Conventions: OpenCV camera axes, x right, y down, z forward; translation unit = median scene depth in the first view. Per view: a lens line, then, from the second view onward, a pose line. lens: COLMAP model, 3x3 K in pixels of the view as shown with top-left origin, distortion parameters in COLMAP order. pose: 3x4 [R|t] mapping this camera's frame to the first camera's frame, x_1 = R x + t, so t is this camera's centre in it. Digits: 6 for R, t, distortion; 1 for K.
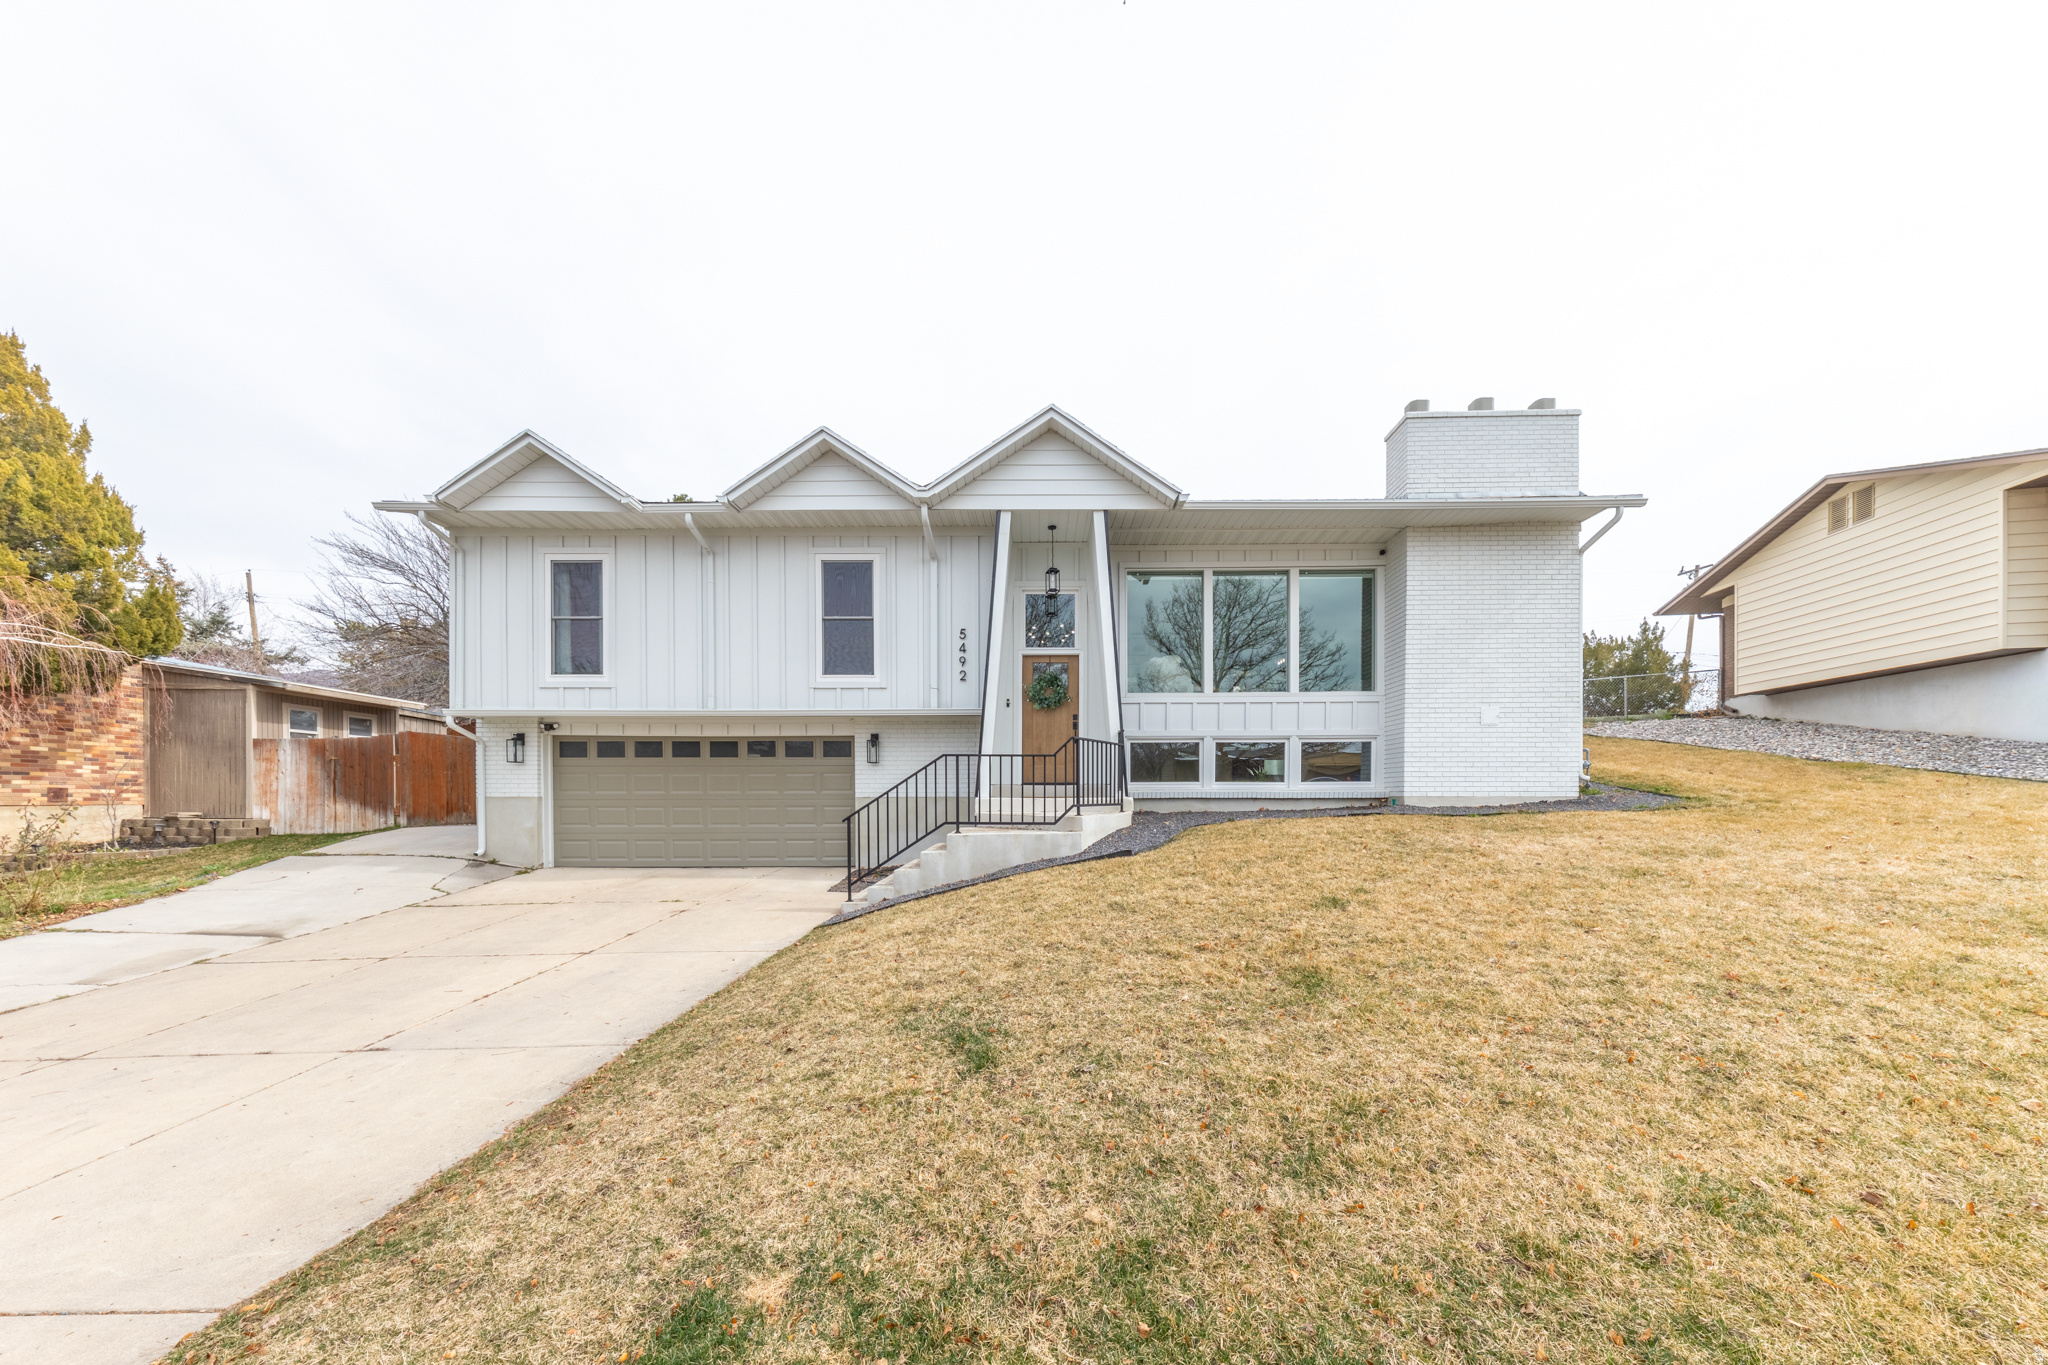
lens RADIAL K [[649.5, 0, 1015.2], [0, 649.5, 793.5], [0, 0, 1]] dist [0.000662, -0.000109]
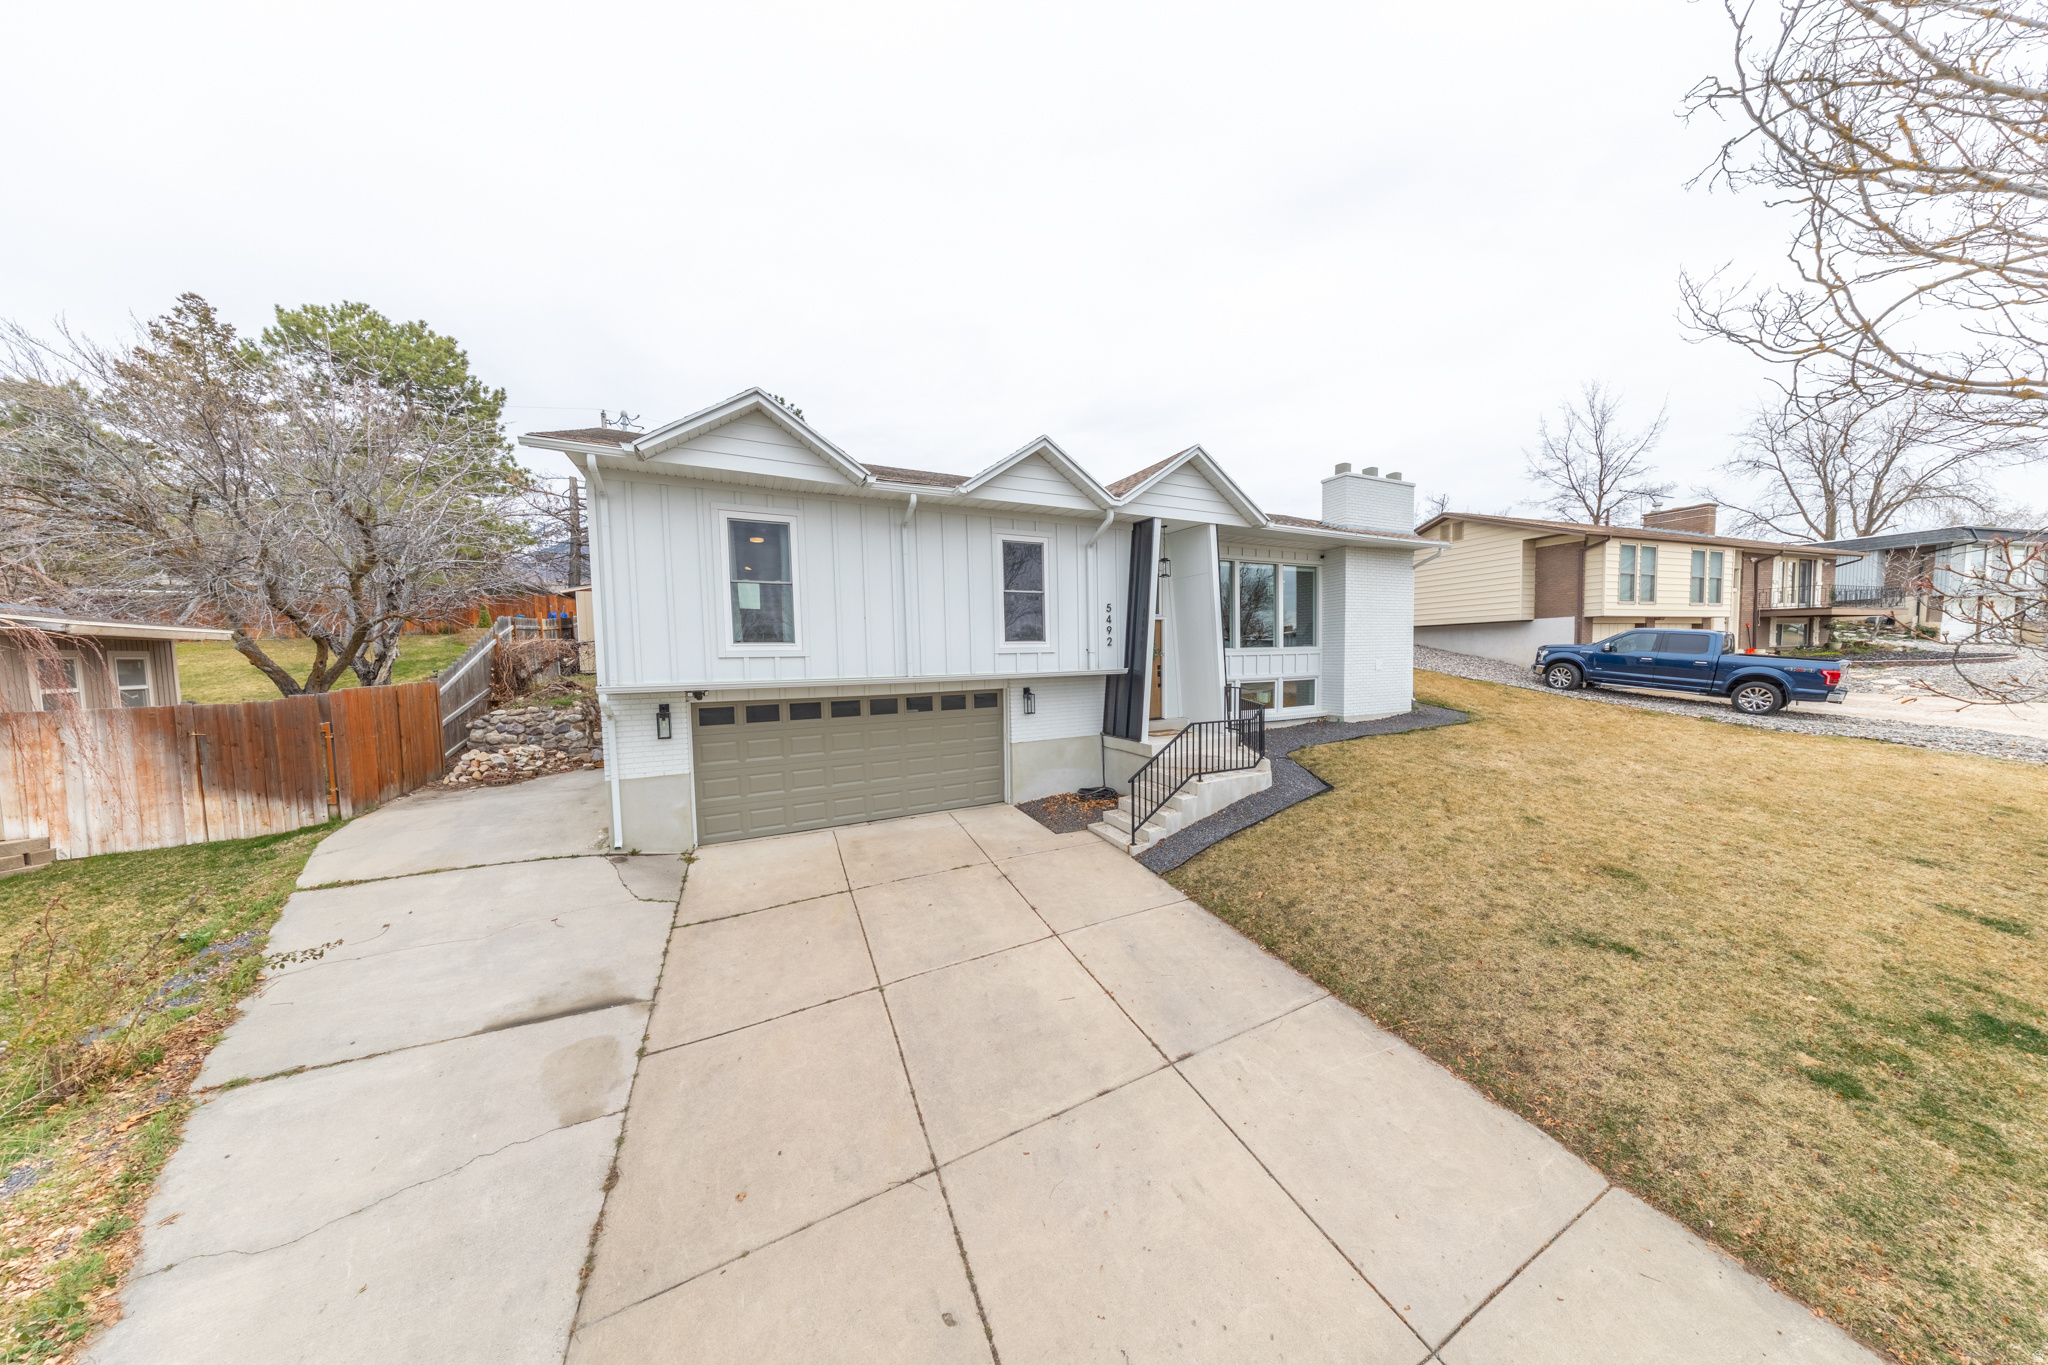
lens RADIAL K [[590.1, 0, 1024.0], [0, 590.1, 682.5], [0, 0, 1]] dist [0.001686, -0.000200]
pose [[0.890017, -0.041644, 0.454021, -0.736100], [0.021007, 0.998508, 0.050406, -0.162911], [-0.455443, -0.035324, 0.889564, 0.067875]]
